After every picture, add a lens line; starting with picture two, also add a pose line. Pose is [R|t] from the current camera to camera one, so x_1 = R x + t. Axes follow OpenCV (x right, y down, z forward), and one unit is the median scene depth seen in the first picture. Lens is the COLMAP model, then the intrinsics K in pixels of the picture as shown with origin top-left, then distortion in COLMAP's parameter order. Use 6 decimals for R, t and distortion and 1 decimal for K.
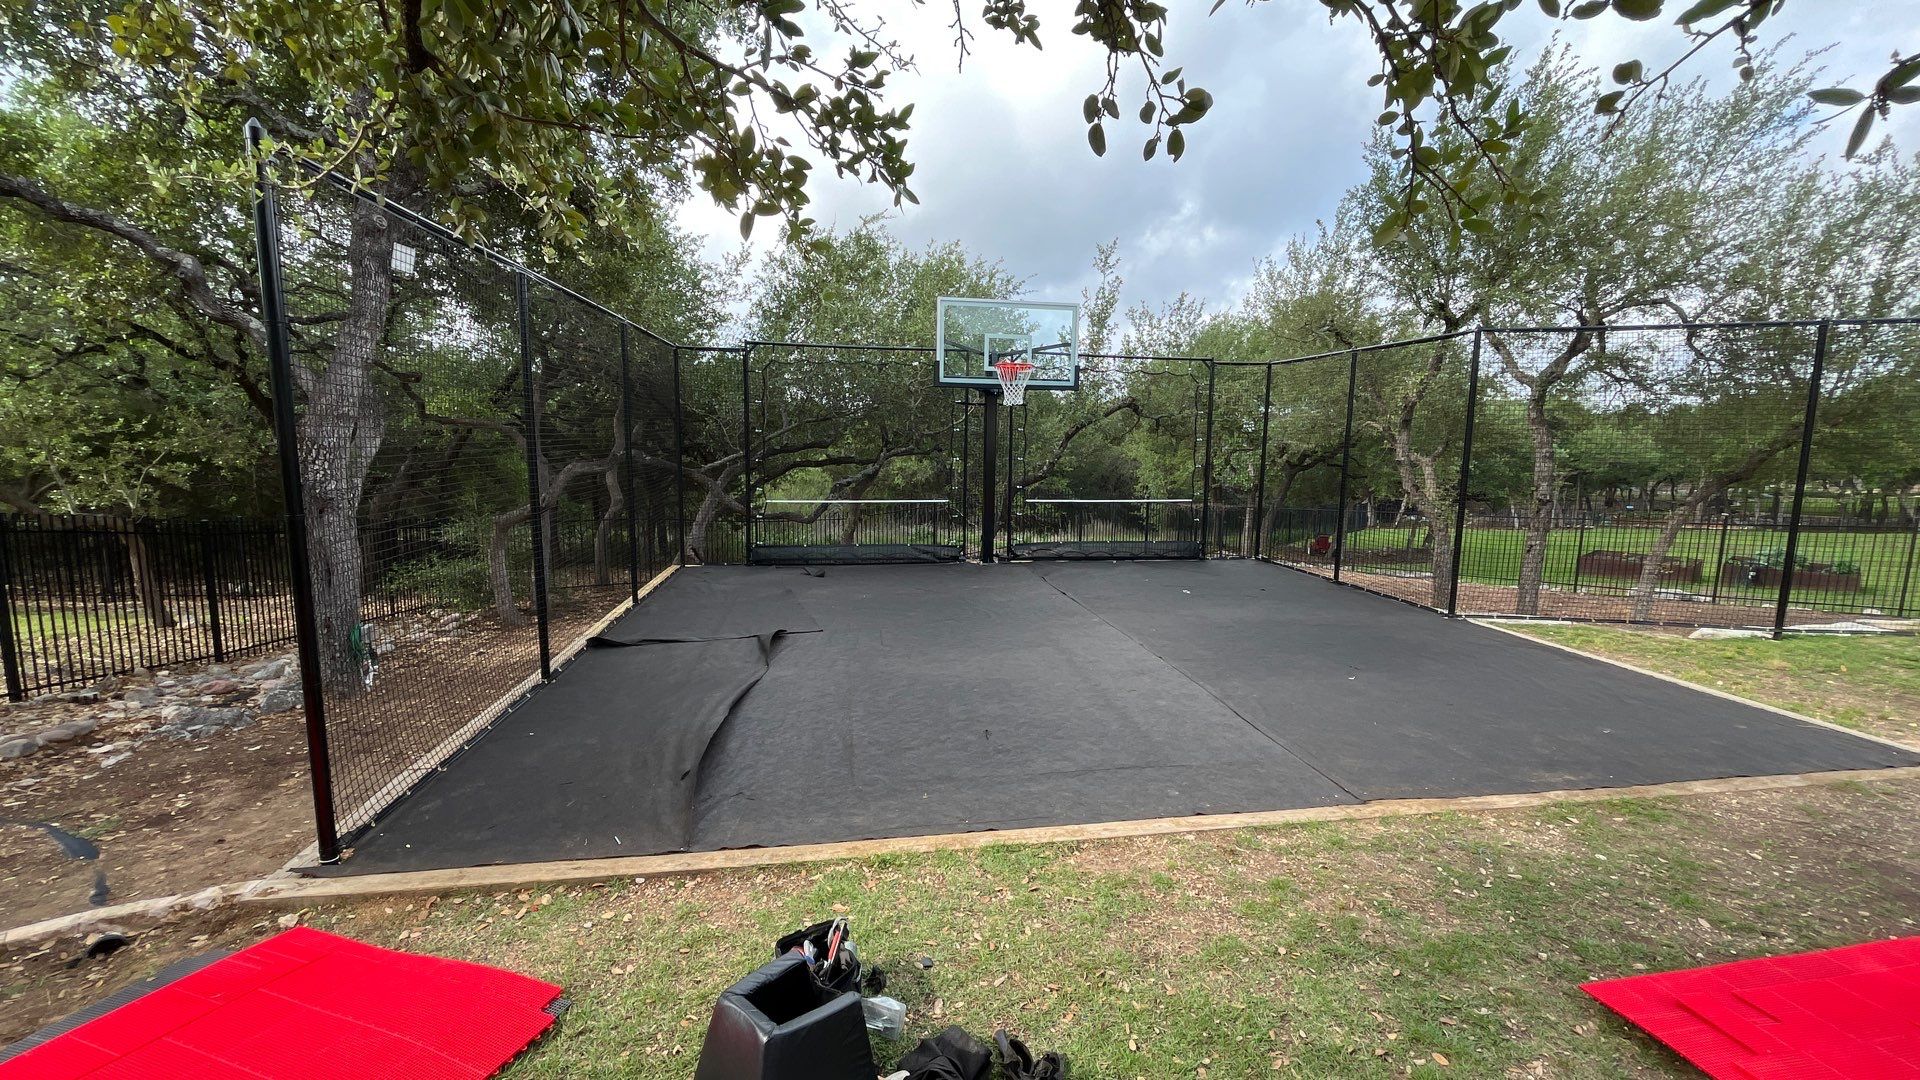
lens RADIAL K [[775.9, 0, 959.2], [0, 775.9, 533.4], [0, 0, 1]] dist [-0.000781, -0.000029]
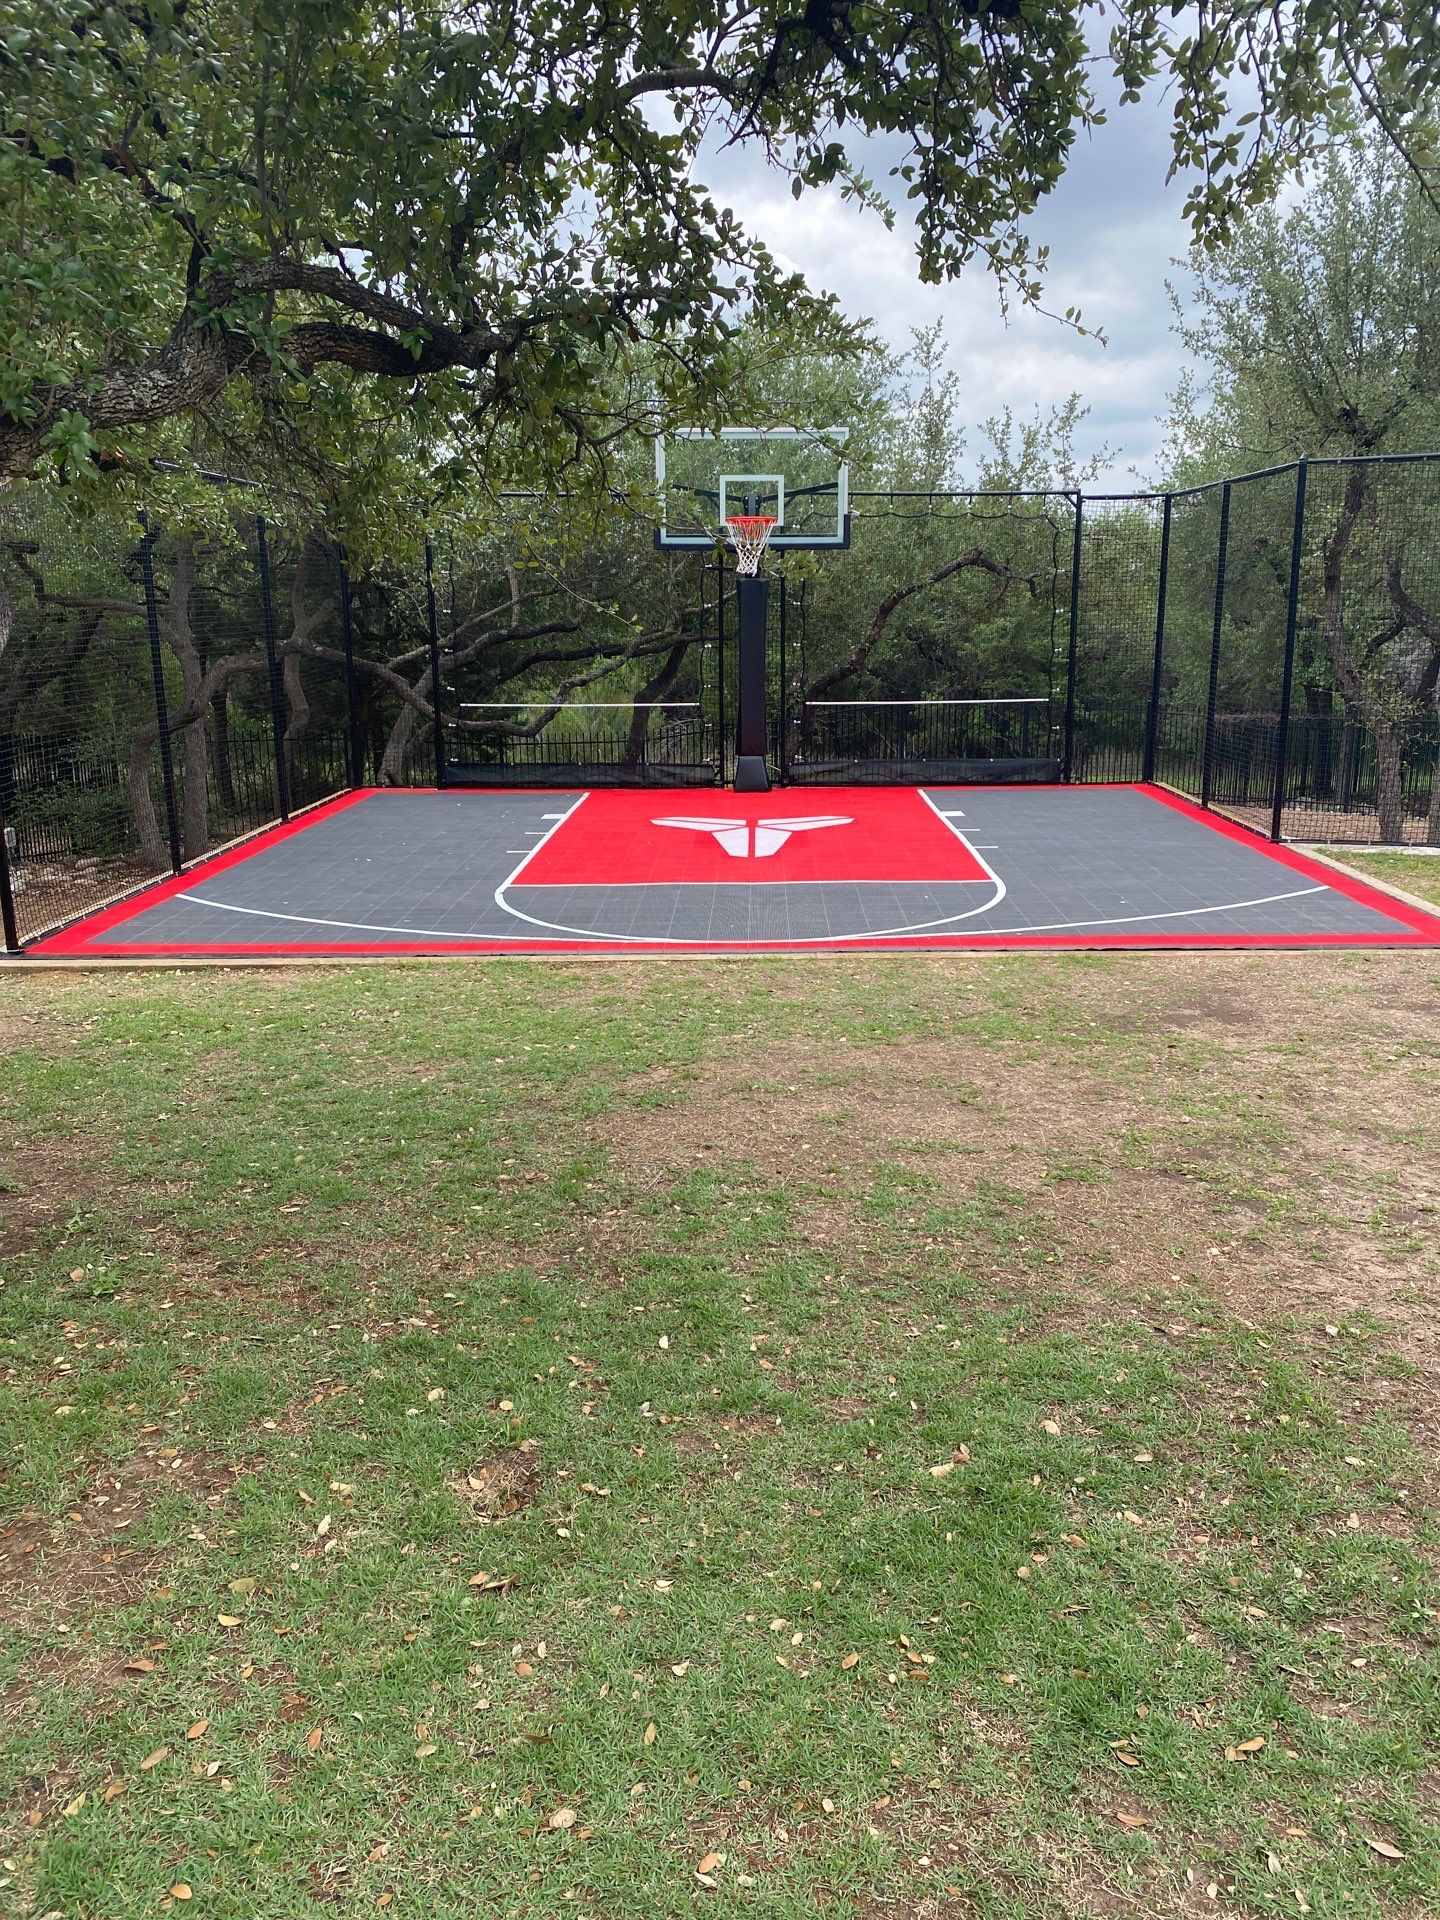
lens RADIAL K [[1388.1, 0, 723.5], [0, 1388.1, 963.9], [0, 0, 1]] dist [0.010755, 0.002356]
pose [[0.987802, 0.020358, -0.154376, 0.203406], [0.000186, 0.991261, 0.131912, 0.027322], [0.155712, -0.130332, 0.979167, -0.305239]]
